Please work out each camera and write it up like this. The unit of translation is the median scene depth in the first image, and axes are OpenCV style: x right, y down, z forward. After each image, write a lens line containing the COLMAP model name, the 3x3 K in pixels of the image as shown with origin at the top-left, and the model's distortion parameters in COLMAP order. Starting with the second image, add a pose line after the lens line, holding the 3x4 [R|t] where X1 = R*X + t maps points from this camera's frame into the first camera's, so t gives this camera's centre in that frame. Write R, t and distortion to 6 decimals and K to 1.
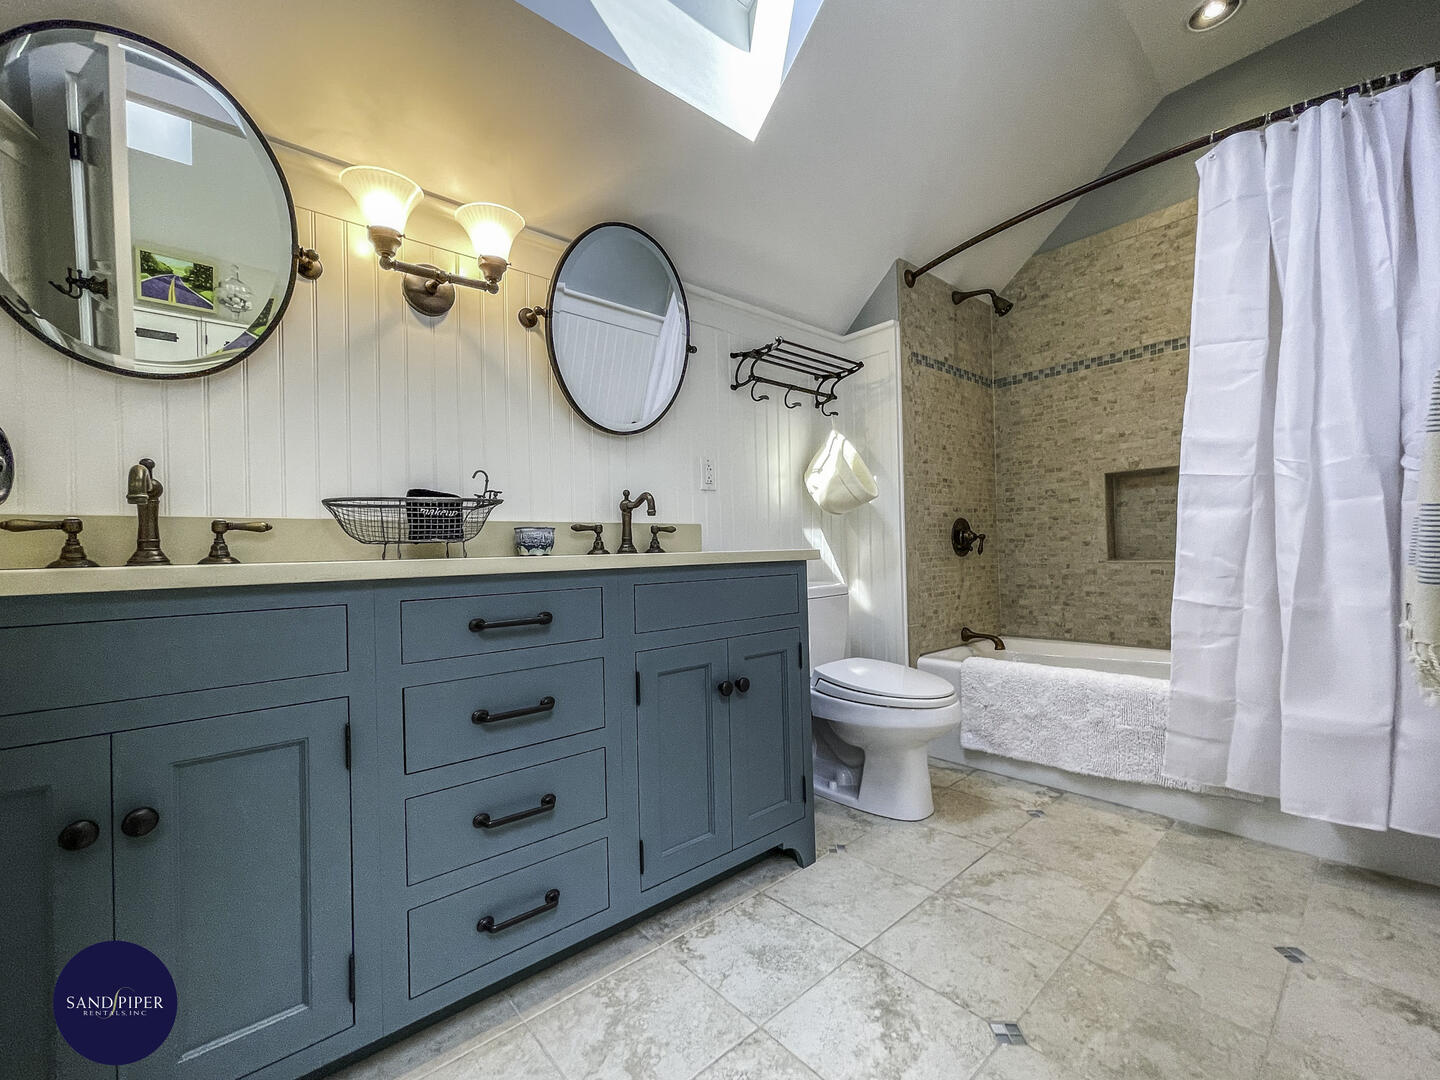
lens RADIAL K [[603.3, 0, 720.0], [0, 603.3, 540.0], [0, 0, 1]] dist [-0.002948, 0.000667]
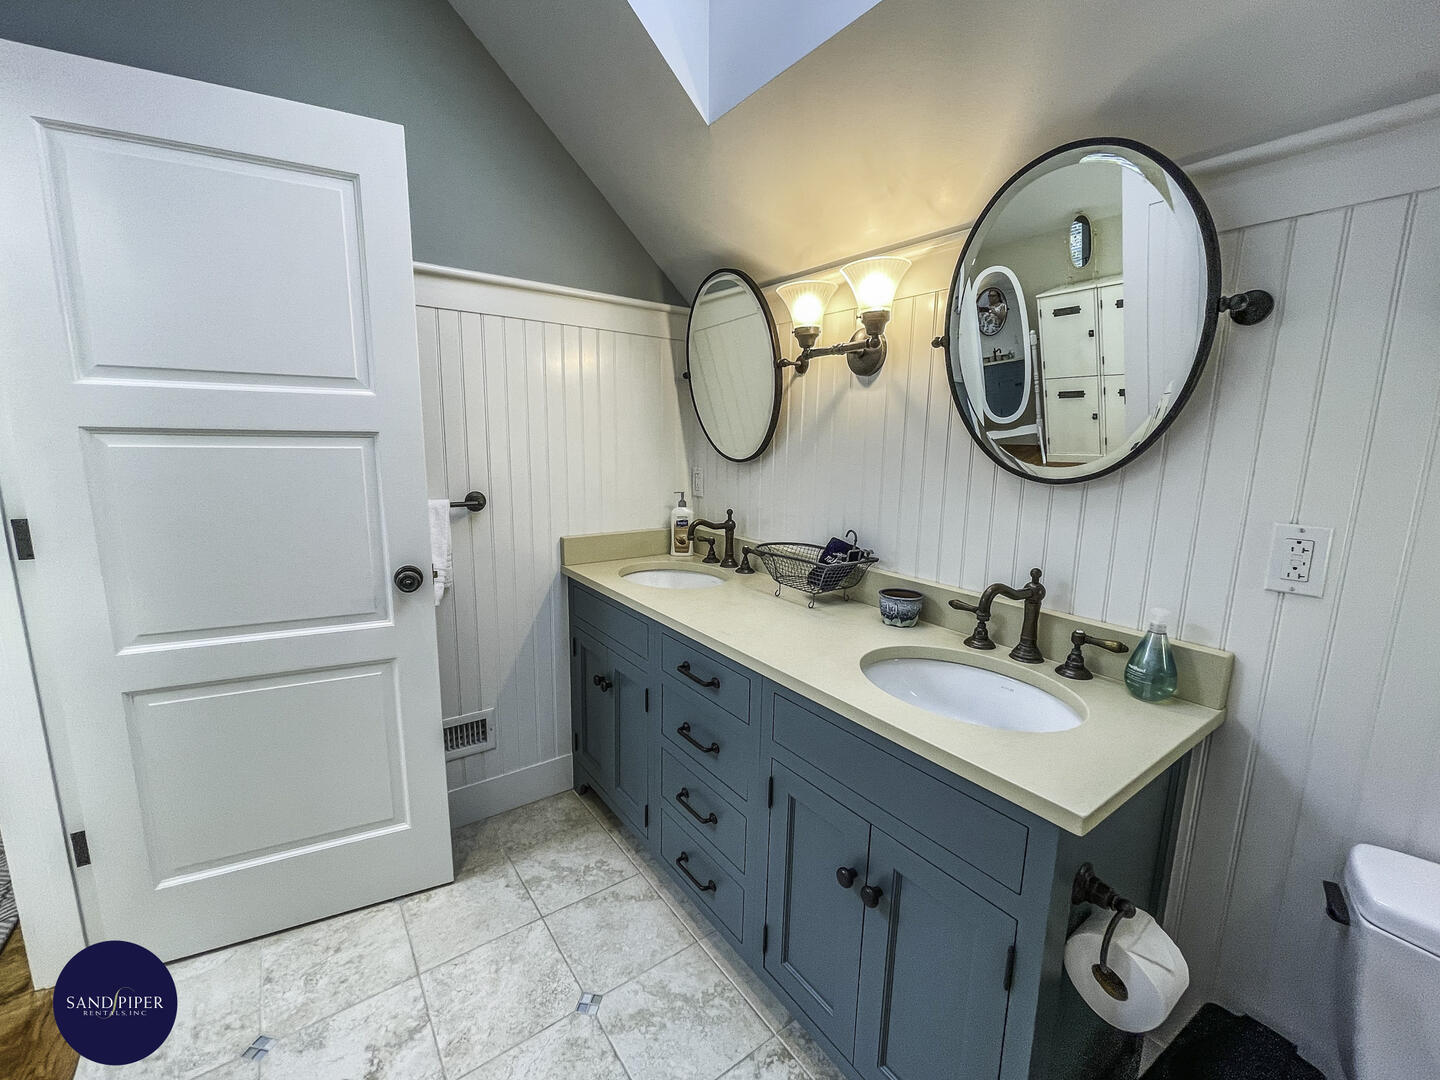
lens RADIAL K [[603.3, 0, 720.0], [0, 603.3, 540.0], [0, 0, 1]] dist [-0.002948, 0.000667]
pose [[-0.086105, 0.193496, -0.977315, 0.803242], [-0.000021, 0.980958, 0.194219, -0.372025], [0.996286, 0.016744, -0.084461, 1.056880]]
